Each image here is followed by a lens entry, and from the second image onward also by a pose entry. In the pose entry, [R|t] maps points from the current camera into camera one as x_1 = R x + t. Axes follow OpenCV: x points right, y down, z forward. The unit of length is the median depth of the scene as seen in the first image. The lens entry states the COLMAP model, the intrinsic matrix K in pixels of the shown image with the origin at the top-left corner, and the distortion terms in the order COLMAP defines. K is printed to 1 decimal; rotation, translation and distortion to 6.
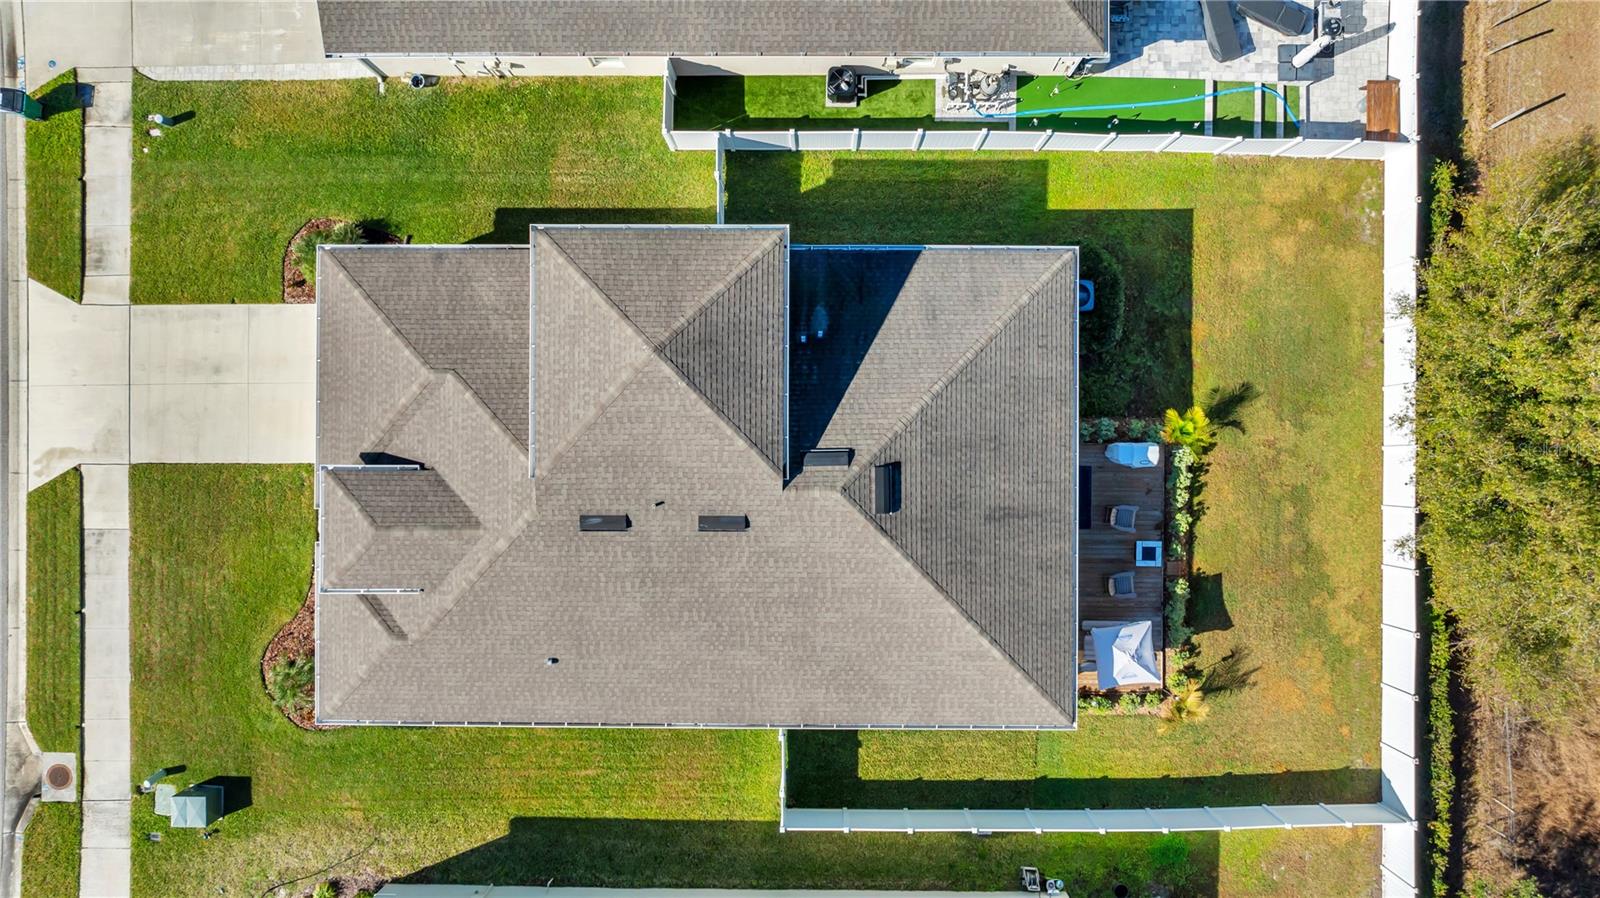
lens RADIAL K [[1109.0, 0, 818.5], [0, 1109.0, 445.0], [0, 0, 1]] dist [-0.020135, 0.001227]
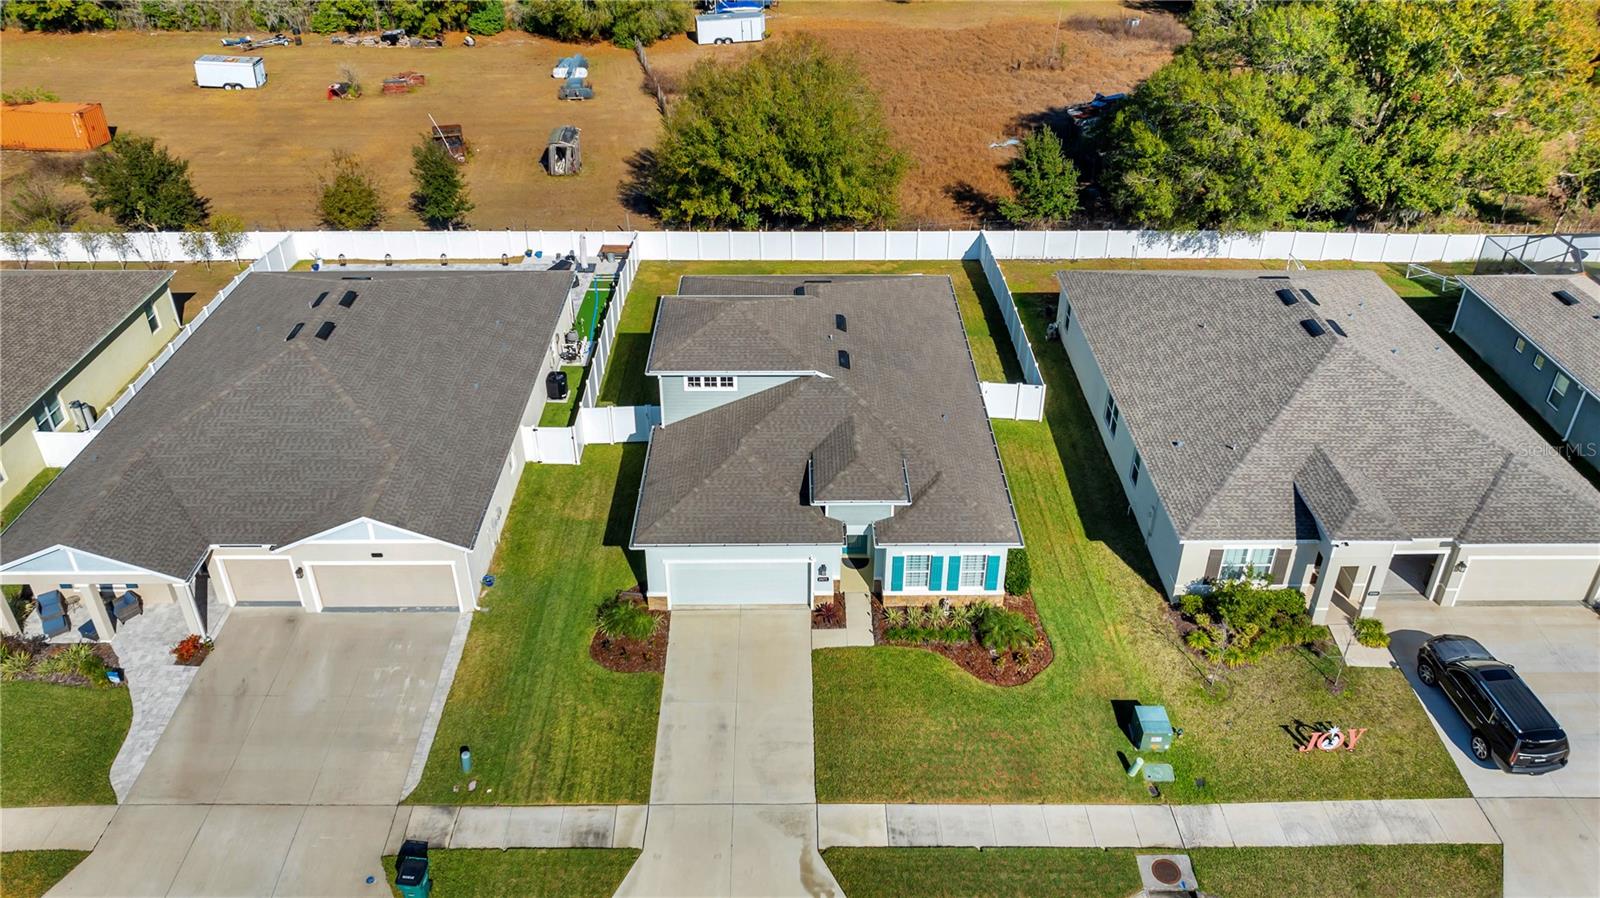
lens RADIAL K [[1123.2, 0, 802.7], [0, 1123.2, 357.1], [0, 0, 1]] dist [-0.006316, -0.000313]
pose [[-0.014137, -0.507105, 0.861768, -1.279534], [0.999876, -0.001135, 0.015735, -0.009411], [-0.007002, 0.861884, 0.507058, 0.174829]]
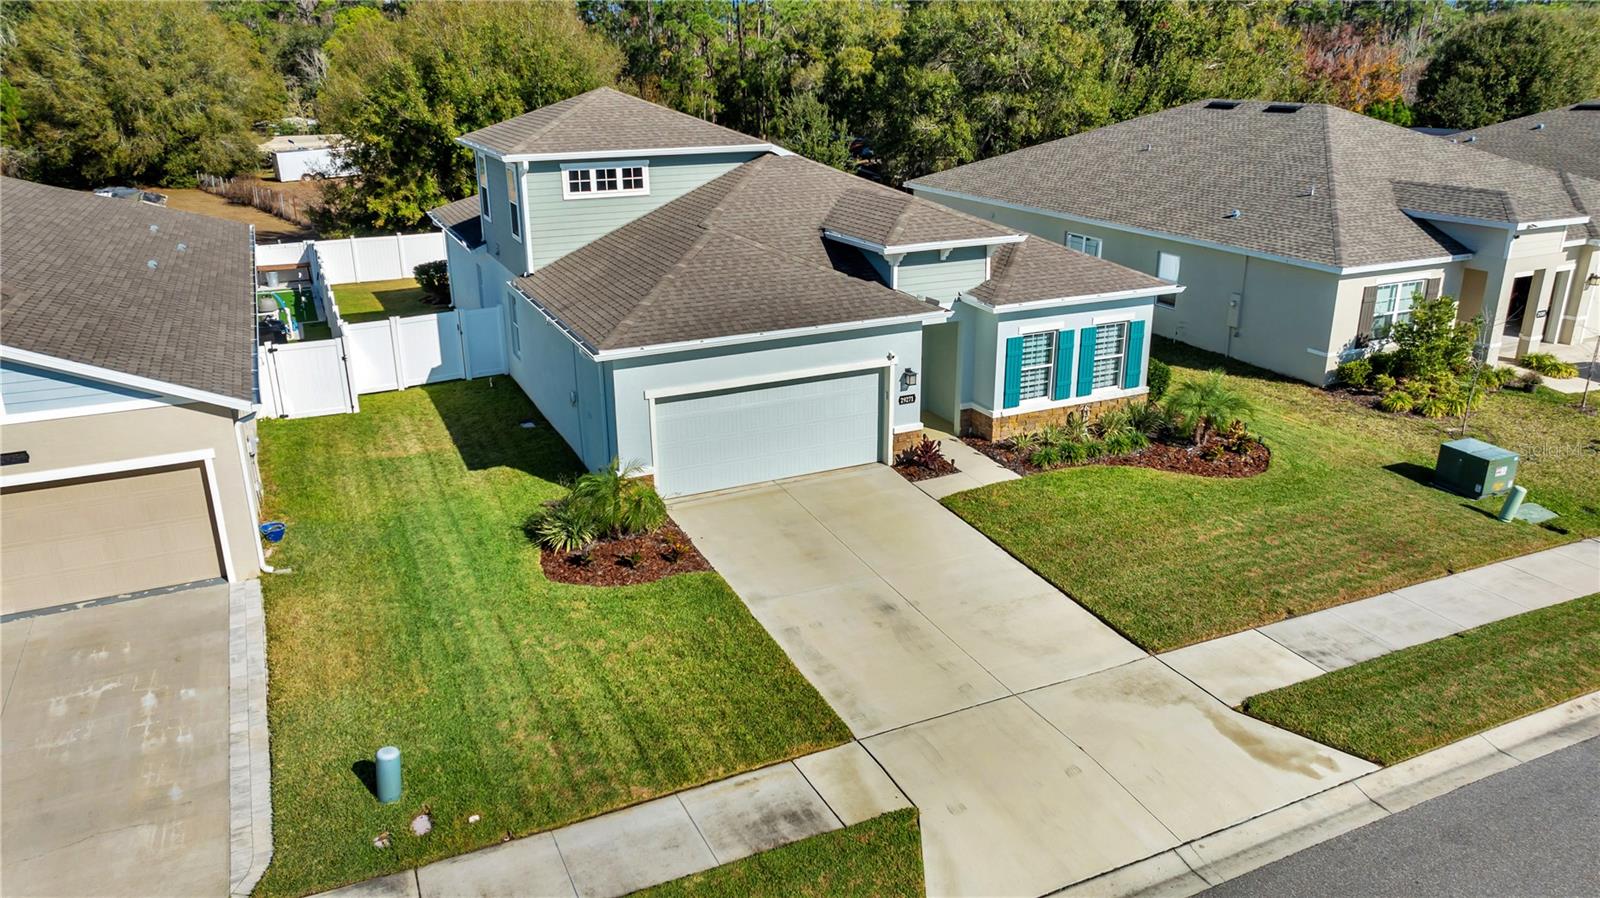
lens RADIAL K [[1107.6, 0, 789.3], [0, 1107.6, 454.2], [0, 0, 1]] dist [-0.012917, -0.000804]
pose [[-0.424533, -0.309185, 0.850985, -0.949798], [0.905410, -0.147133, 0.398227, -0.305606], [0.002082, 0.939551, 0.342402, 0.758890]]
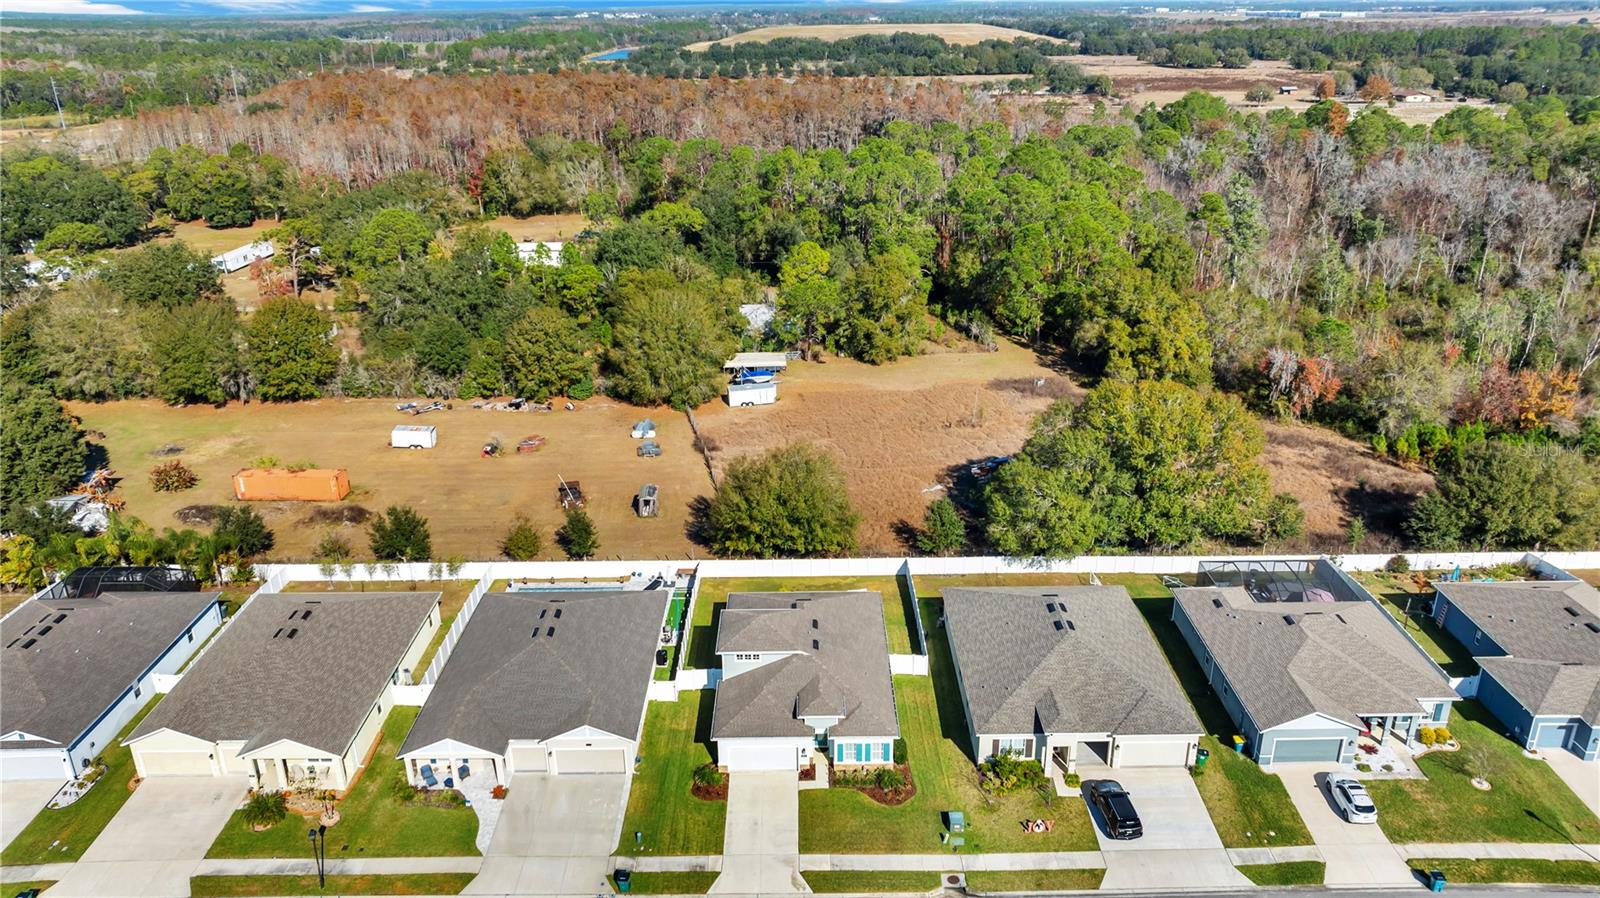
lens RADIAL K [[1102.3, 0, 800.4], [0, 1102.3, 447.9], [0, 0, 1]] dist [-0.006348, -0.002022]
pose [[-0.005163, -0.379031, 0.925370, -2.300396], [0.999949, -0.009965, 0.001498, 0.024811], [0.008653, 0.925330, 0.379063, -0.521537]]
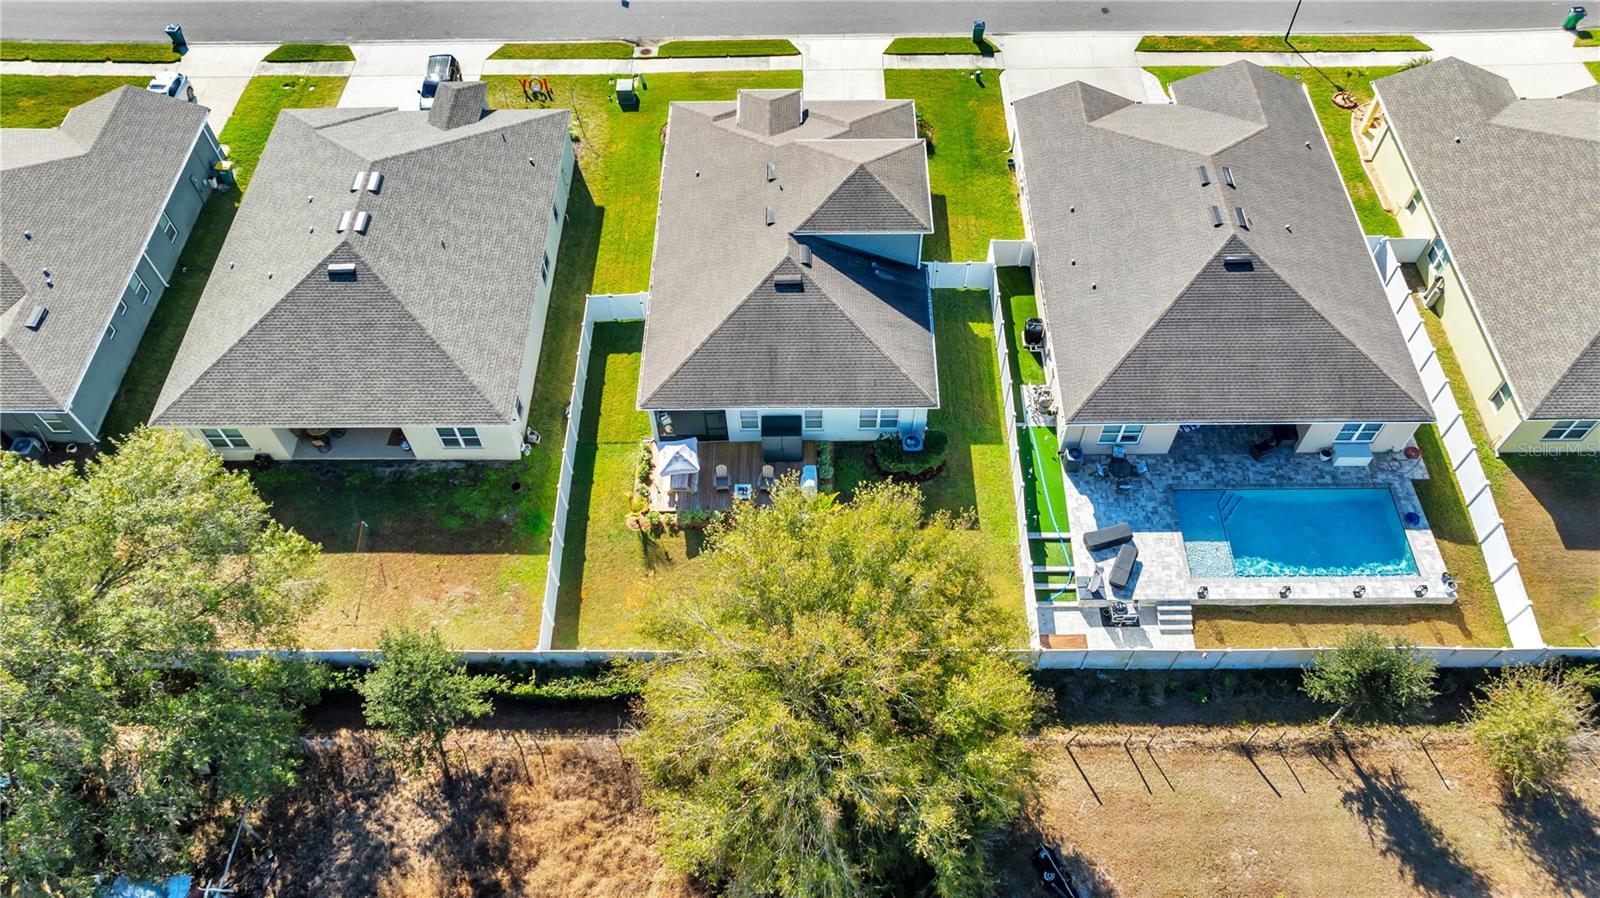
lens RADIAL K [[1107.6, 0, 789.3], [0, 1107.6, 454.2], [0, 0, 1]] dist [-0.012917, -0.000804]
pose [[-0.005837, 0.829328, -0.558732, 1.056858], [-0.999724, 0.007878, 0.022137, 0.001568], [0.022760, 0.558707, 0.829053, -0.255374]]
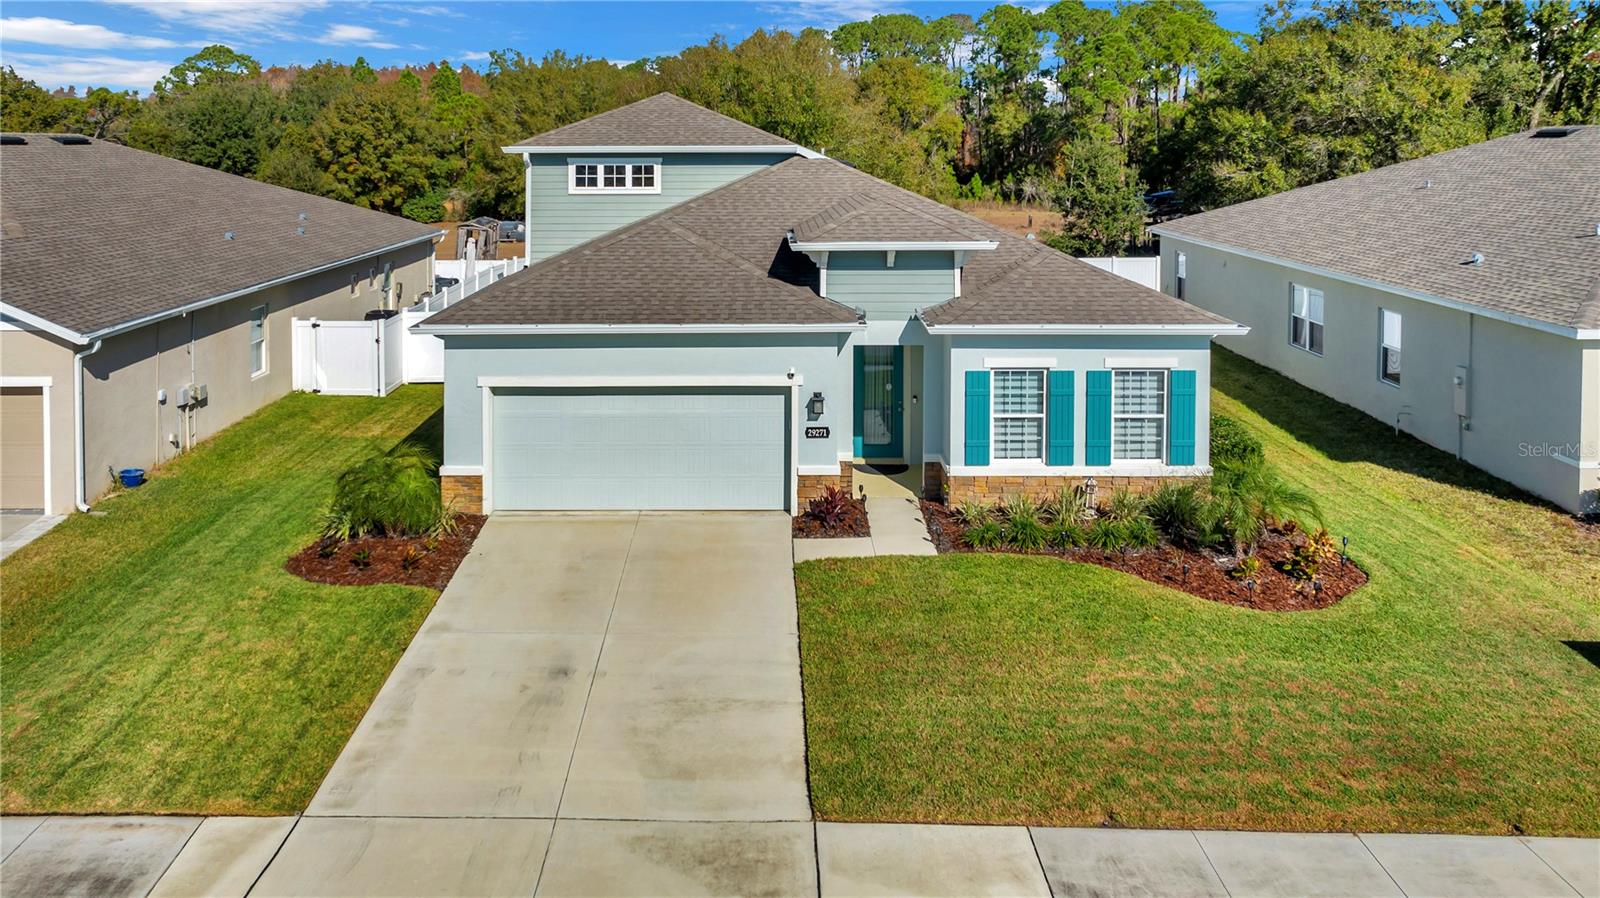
lens RADIAL K [[1166.5, 0, 743.3], [0, 1166.5, 144.0], [0, 0, 1]] dist [-0.007396, 0.000131]
pose [[0.016681, -0.008214, 0.999827, -0.961422], [0.999861, 0.000020, -0.016682, 0.003275], [0.000117, 0.999966, 0.008213, 0.813139]]
